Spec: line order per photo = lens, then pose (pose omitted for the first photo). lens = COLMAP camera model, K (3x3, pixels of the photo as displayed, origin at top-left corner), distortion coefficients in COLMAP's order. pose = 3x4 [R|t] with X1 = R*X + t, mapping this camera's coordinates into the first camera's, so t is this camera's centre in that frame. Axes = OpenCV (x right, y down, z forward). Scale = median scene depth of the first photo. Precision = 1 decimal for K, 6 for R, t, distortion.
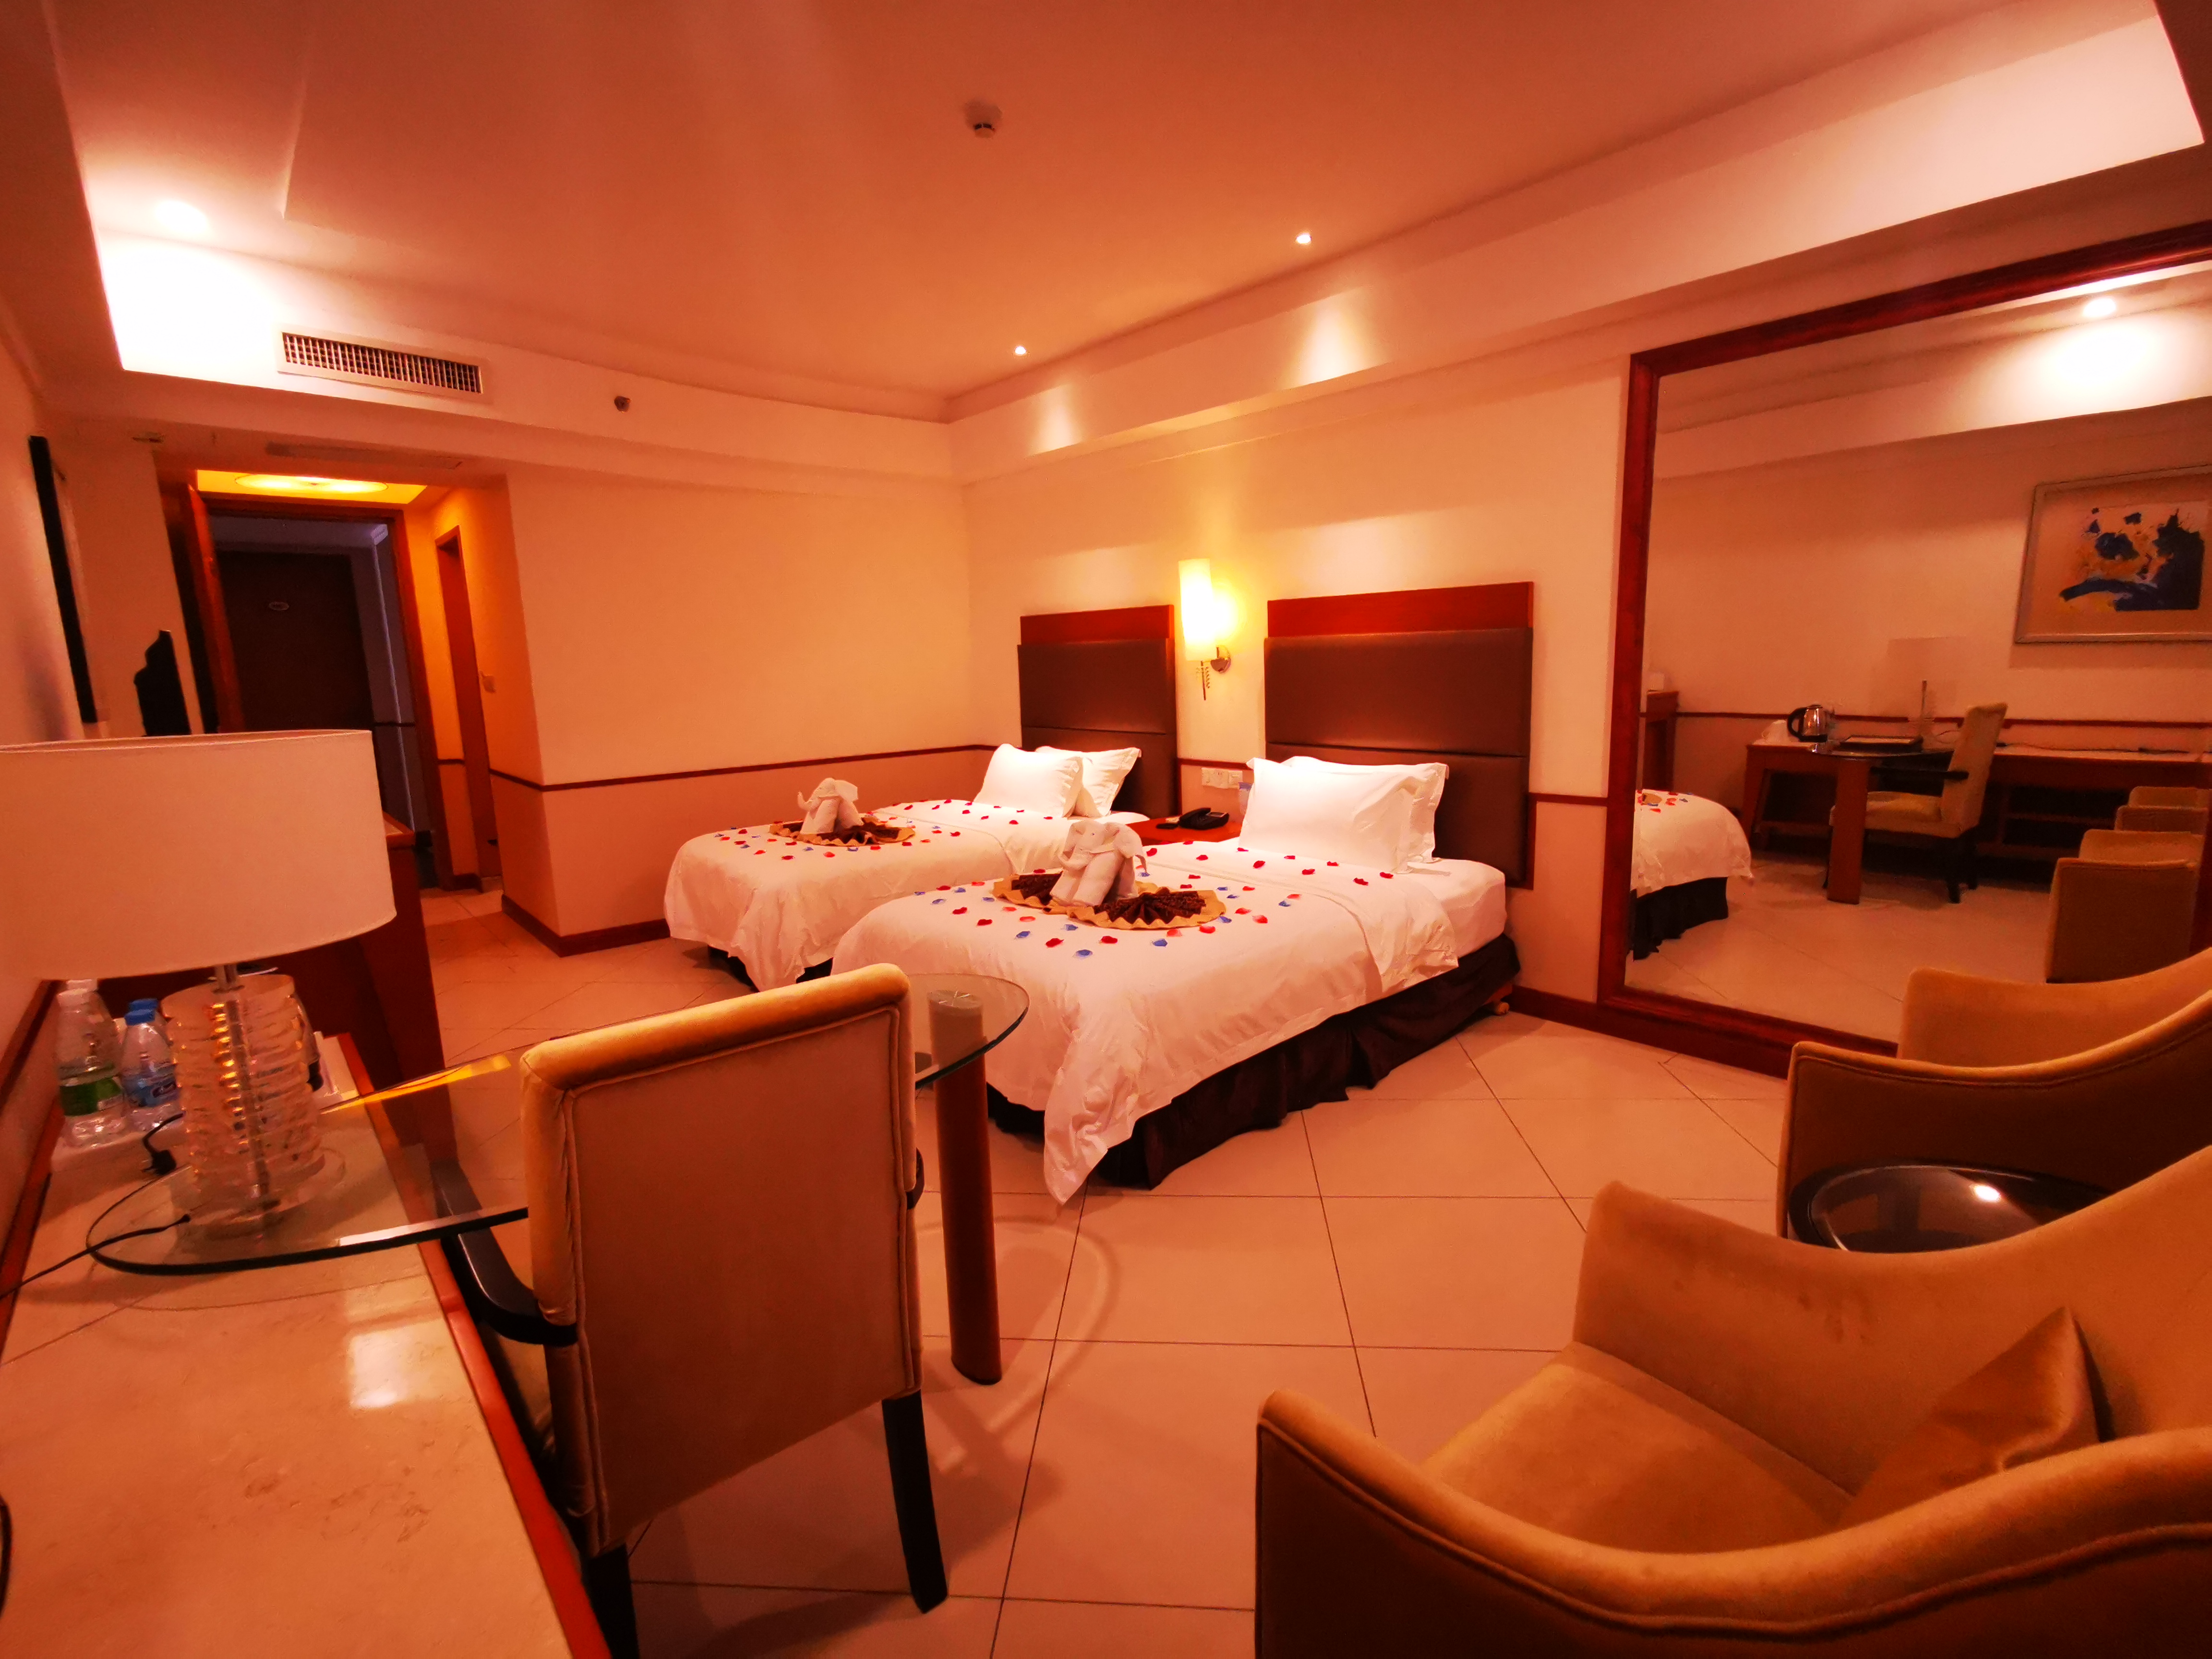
lens RADIAL K [[1073.6, 0, 1106.4], [0, 1073.6, 817.6], [0, 0, 1]] dist [-0.002061, 0.010012]
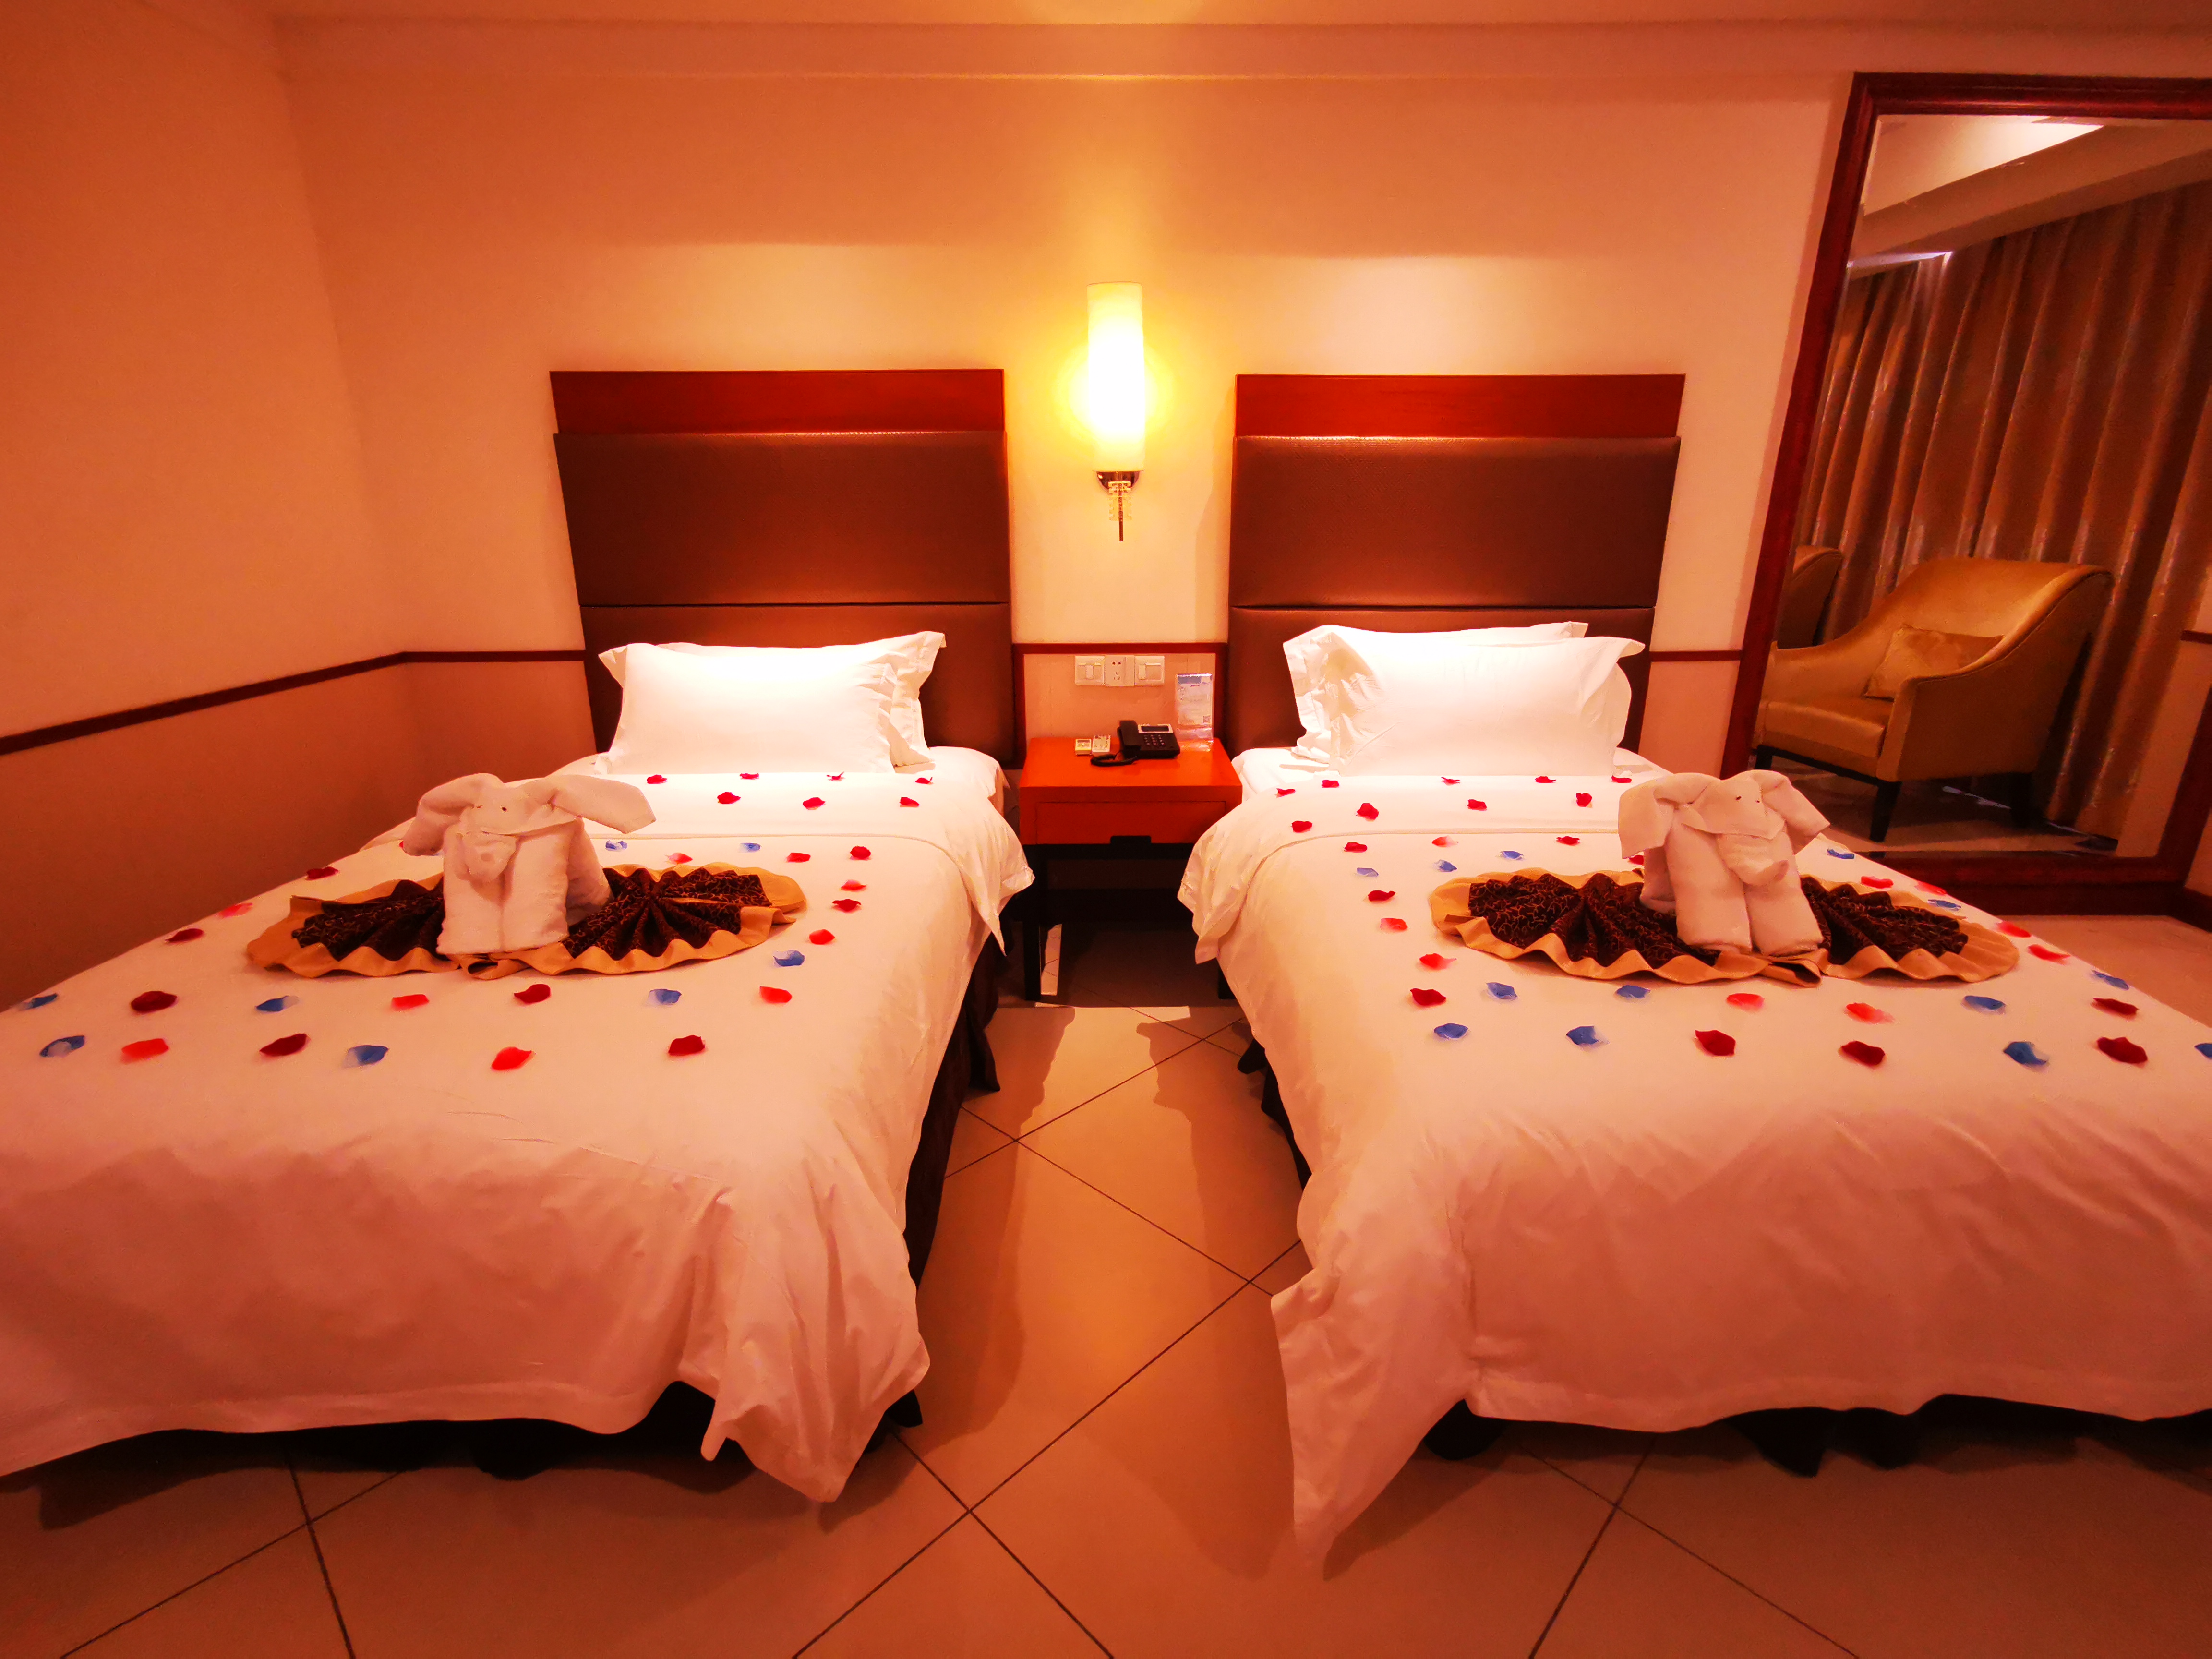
lens RADIAL K [[1073.6, 0, 1106.3], [0, 1073.6, 825.6], [0, 0, 1]] dist [-0.002061, 0.010012]
pose [[0.639839, -0.201192, 0.741706, -0.440894], [0.098392, 0.978627, 0.180579, -0.073050], [-0.762184, -0.042564, 0.645960, 0.705119]]
